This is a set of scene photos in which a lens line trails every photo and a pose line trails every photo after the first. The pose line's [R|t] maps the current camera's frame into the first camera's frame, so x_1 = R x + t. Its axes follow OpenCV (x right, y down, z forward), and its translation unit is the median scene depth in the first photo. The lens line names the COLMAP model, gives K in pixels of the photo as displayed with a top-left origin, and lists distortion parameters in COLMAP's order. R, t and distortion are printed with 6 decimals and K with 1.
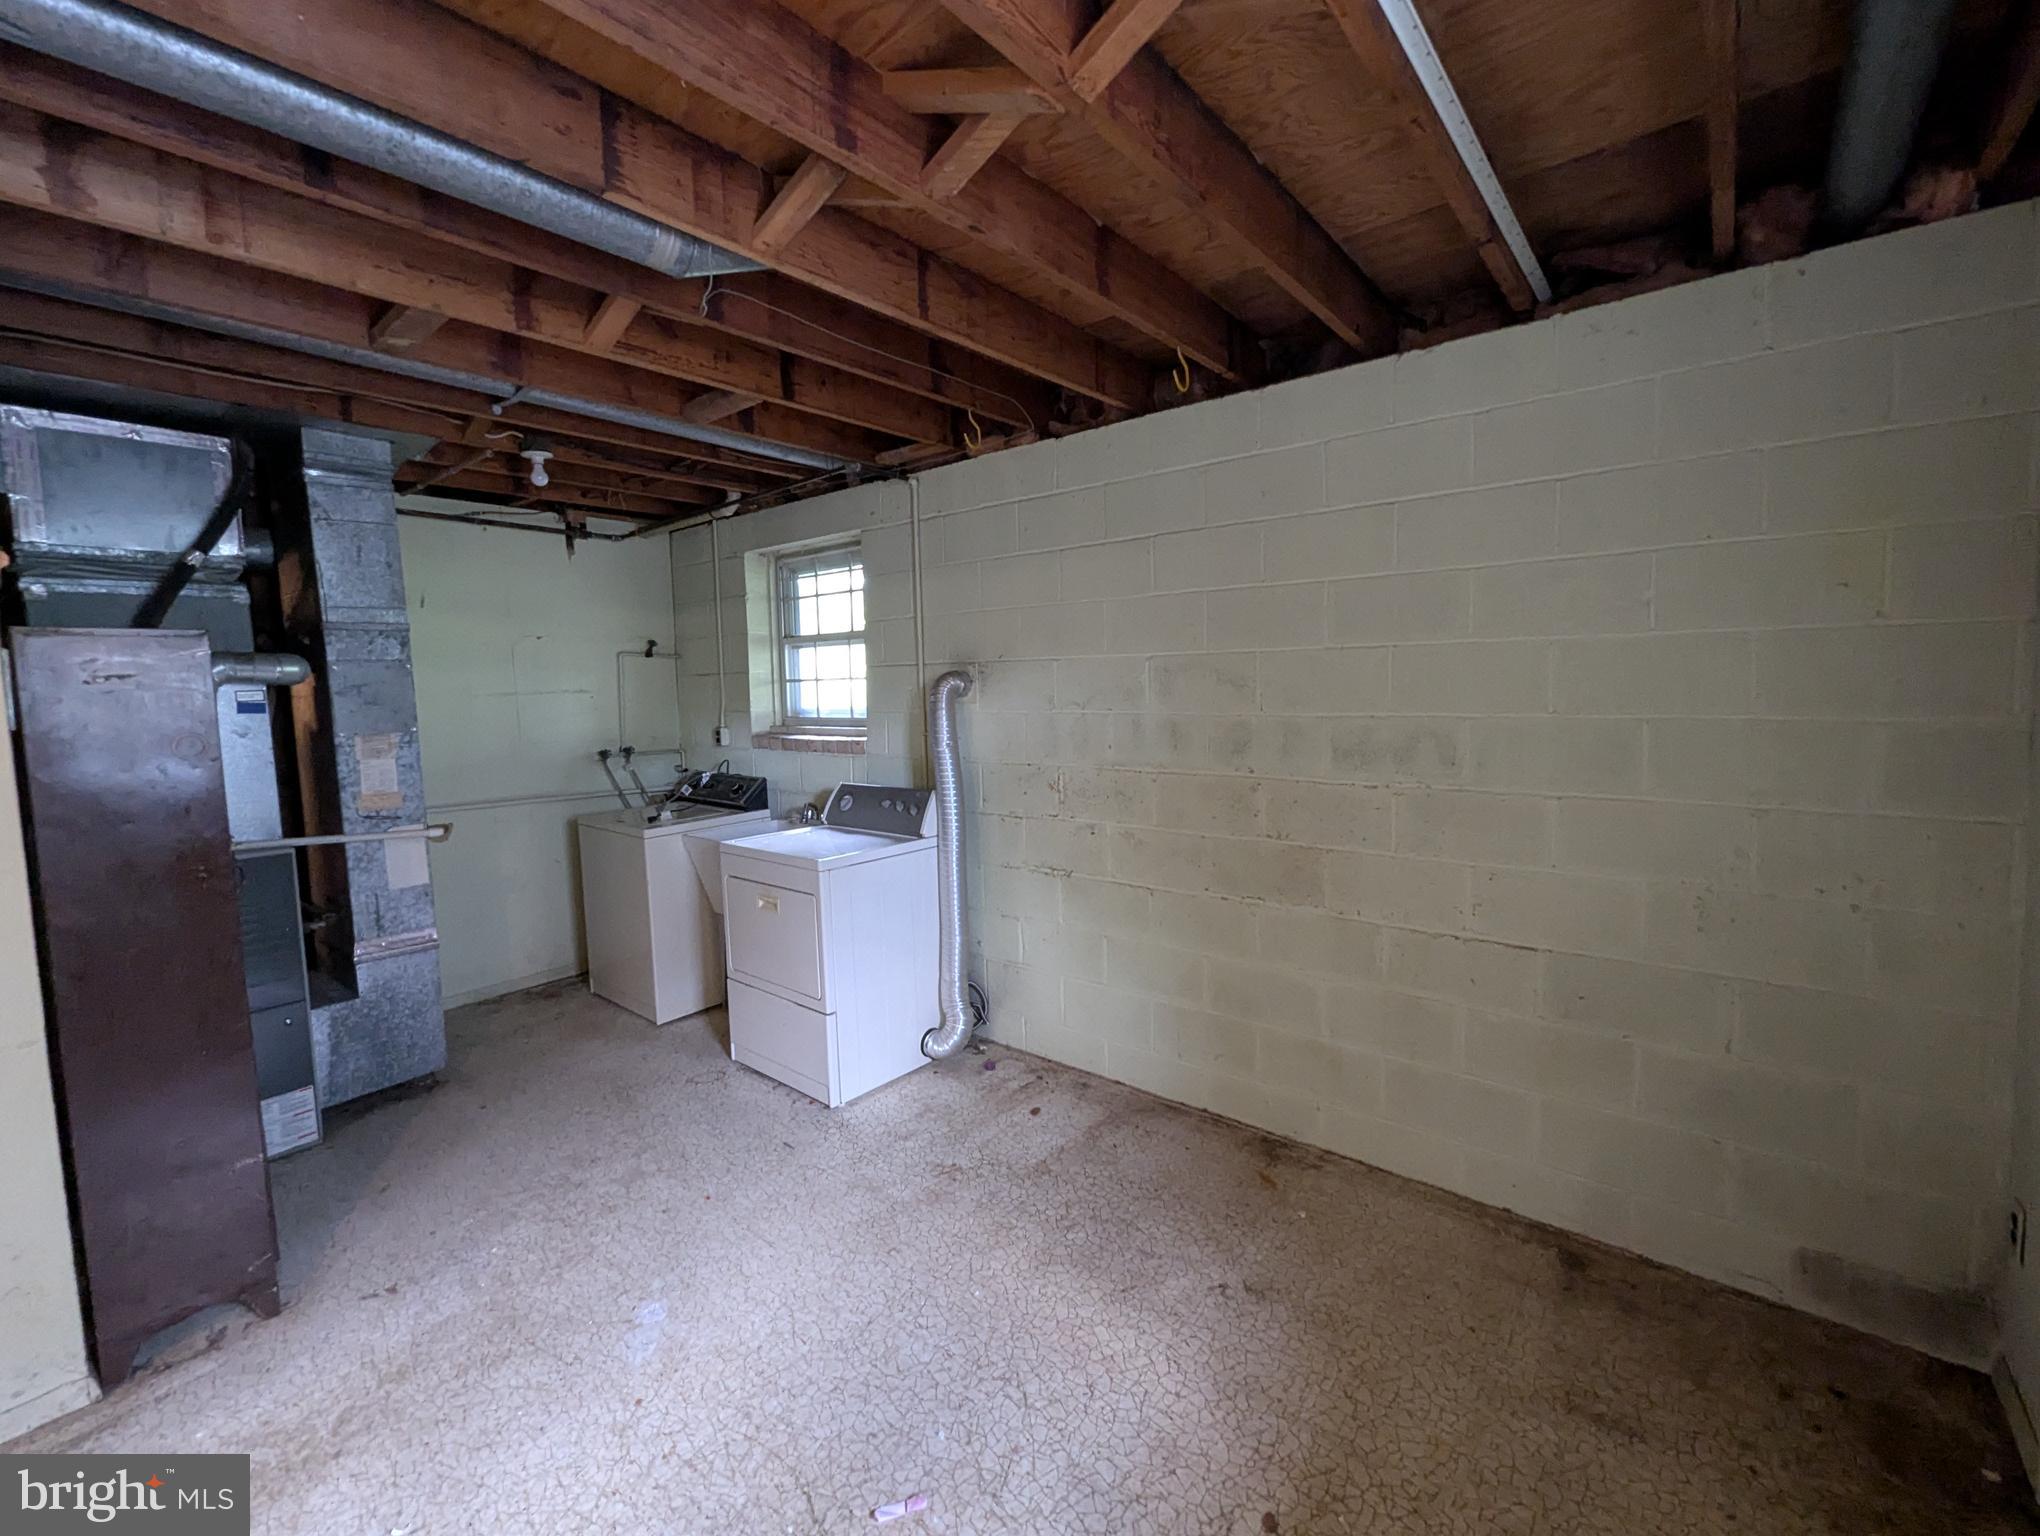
lens RADIAL K [[847.3, 0, 1019.7], [0, 847.3, 759.9], [0, 0, 1]] dist [0.001753, -0.002416]
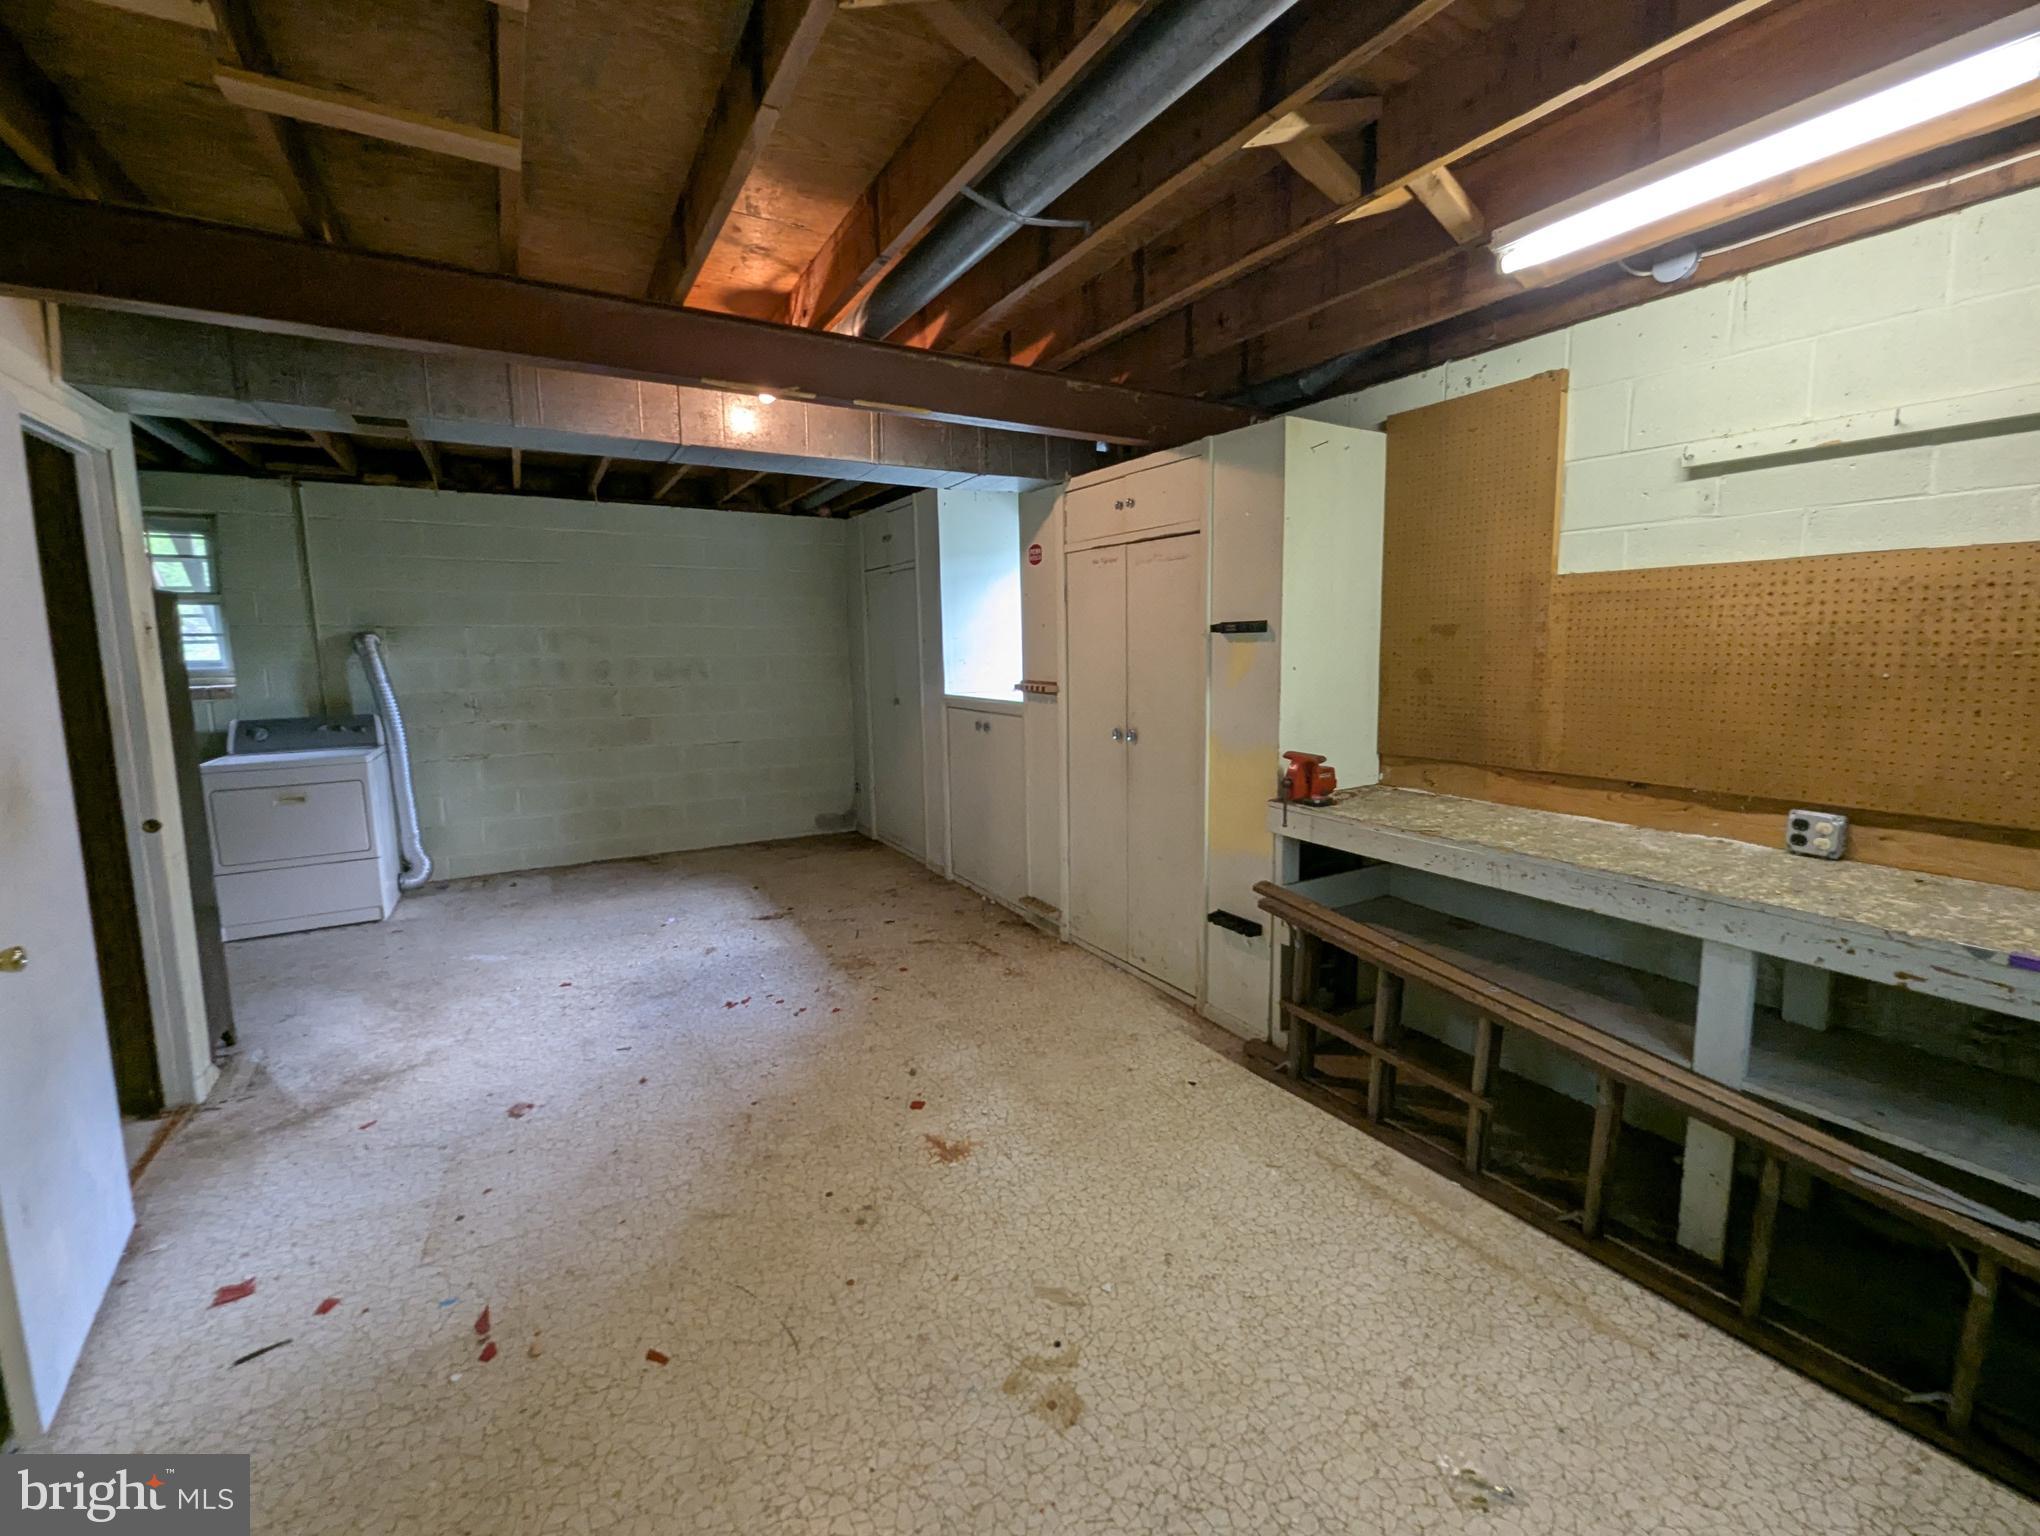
lens RADIAL K [[847.3, 0, 1036.2], [0, 847.3, 759.1], [0, 0, 1]] dist [0.001753, -0.002416]
pose [[0.330316, -0.104271, 0.938093, -1.377194], [0.084621, 0.993148, 0.080594, 0.116872], [-0.940069, 0.052761, 0.336876, -0.688371]]
